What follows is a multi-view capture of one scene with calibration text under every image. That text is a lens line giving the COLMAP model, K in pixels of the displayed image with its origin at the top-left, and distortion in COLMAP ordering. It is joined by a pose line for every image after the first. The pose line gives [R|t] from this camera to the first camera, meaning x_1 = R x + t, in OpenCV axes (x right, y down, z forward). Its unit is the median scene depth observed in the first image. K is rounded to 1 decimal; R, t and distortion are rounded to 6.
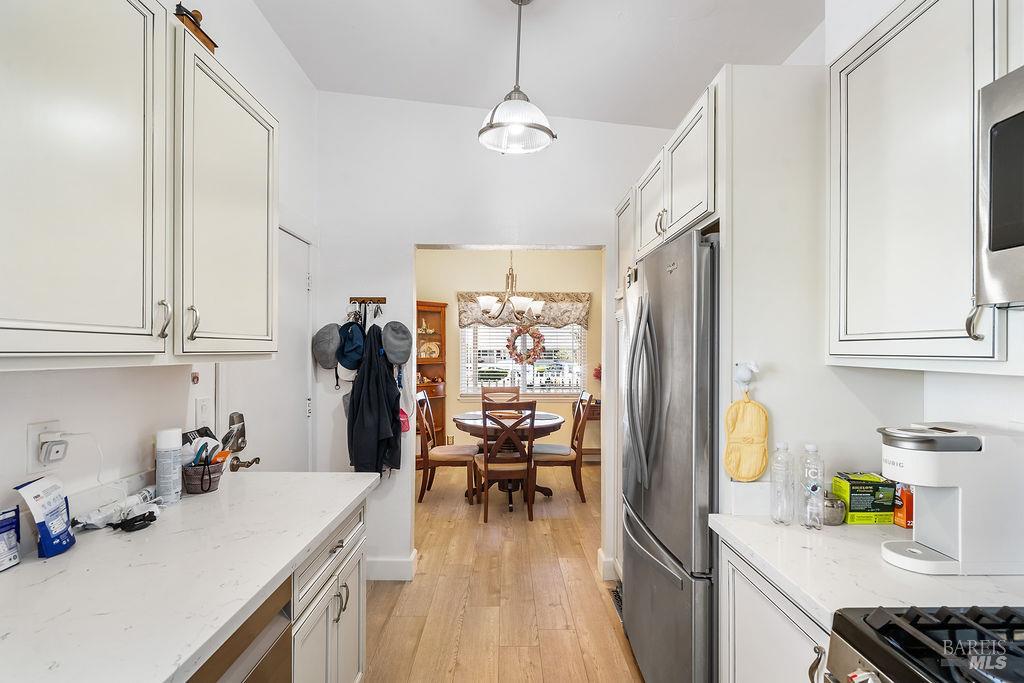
lens RADIAL K [[467.7, 0, 513.9], [0, 467.7, 341.6], [0, 0, 1]] dist [-0.003855, 0.001474]
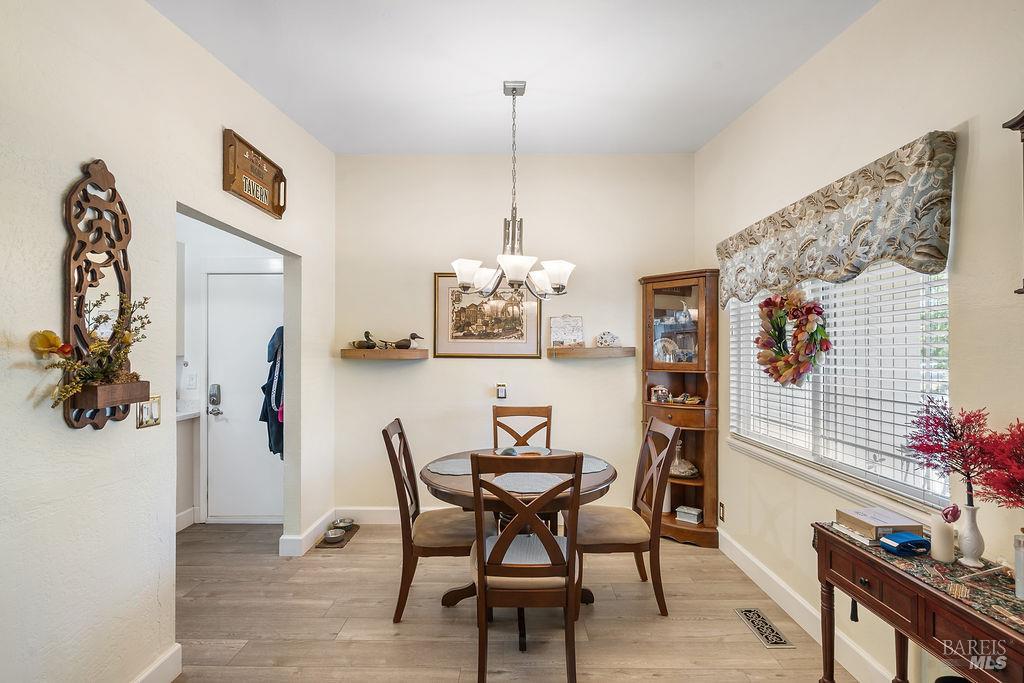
lens RADIAL K [[467.7, 0, 510.0], [0, 467.7, 347.8], [0, 0, 1]] dist [-0.003855, 0.001474]
pose [[-0.020469, -0.011115, -0.999729, 1.351289], [0.019178, 0.999750, -0.011508, 0.053398], [0.999607, -0.019408, -0.020251, 2.384940]]
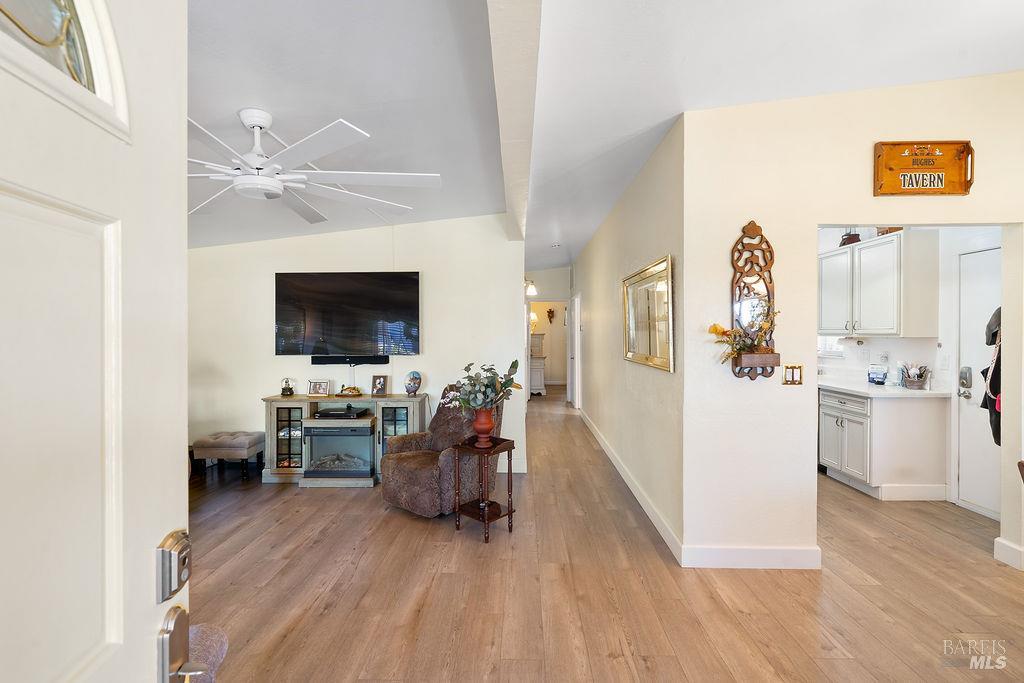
lens RADIAL K [[467.7, 0, 518.2], [0, 467.7, 337.1], [0, 0, 1]] dist [-0.003855, 0.001474]
pose [[-0.999688, -0.001222, 0.024943, 1.202611], [-0.001470, 0.999950, -0.009919, 0.059873], [-0.024930, -0.009953, -0.999640, 3.088343]]
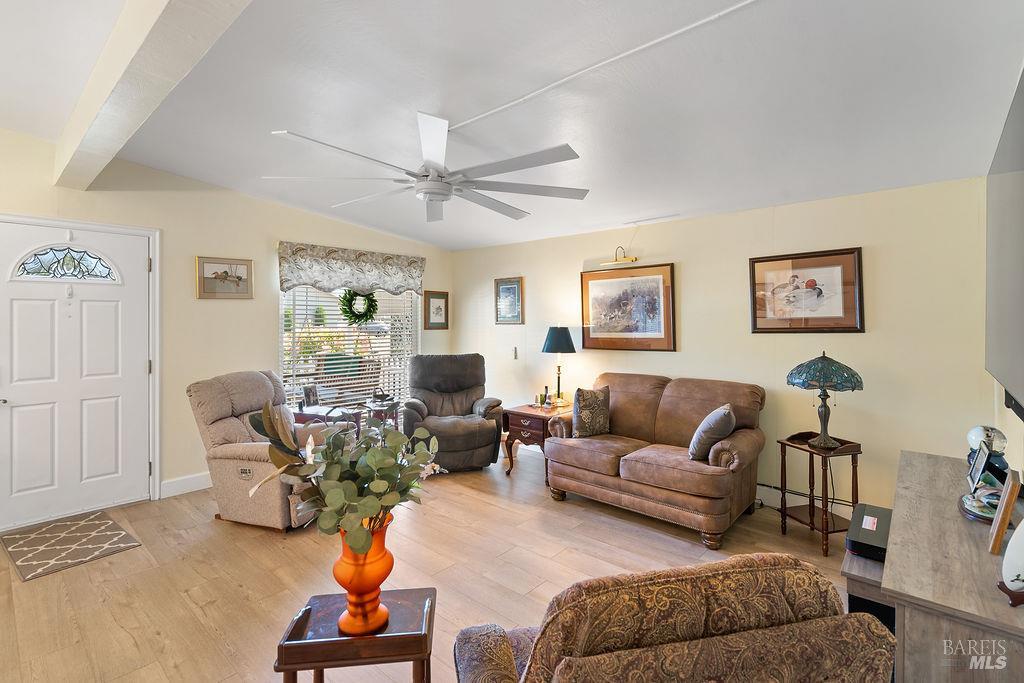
lens RADIAL K [[467.7, 0, 506.4], [0, 467.7, 321.0], [0, 0, 1]] dist [-0.003855, 0.001474]
pose [[0.672594, -0.003486, 0.740003, 1.028932], [-0.011337, 0.999823, 0.015013, 0.020458], [-0.739925, -0.018487, 0.672436, 0.787038]]
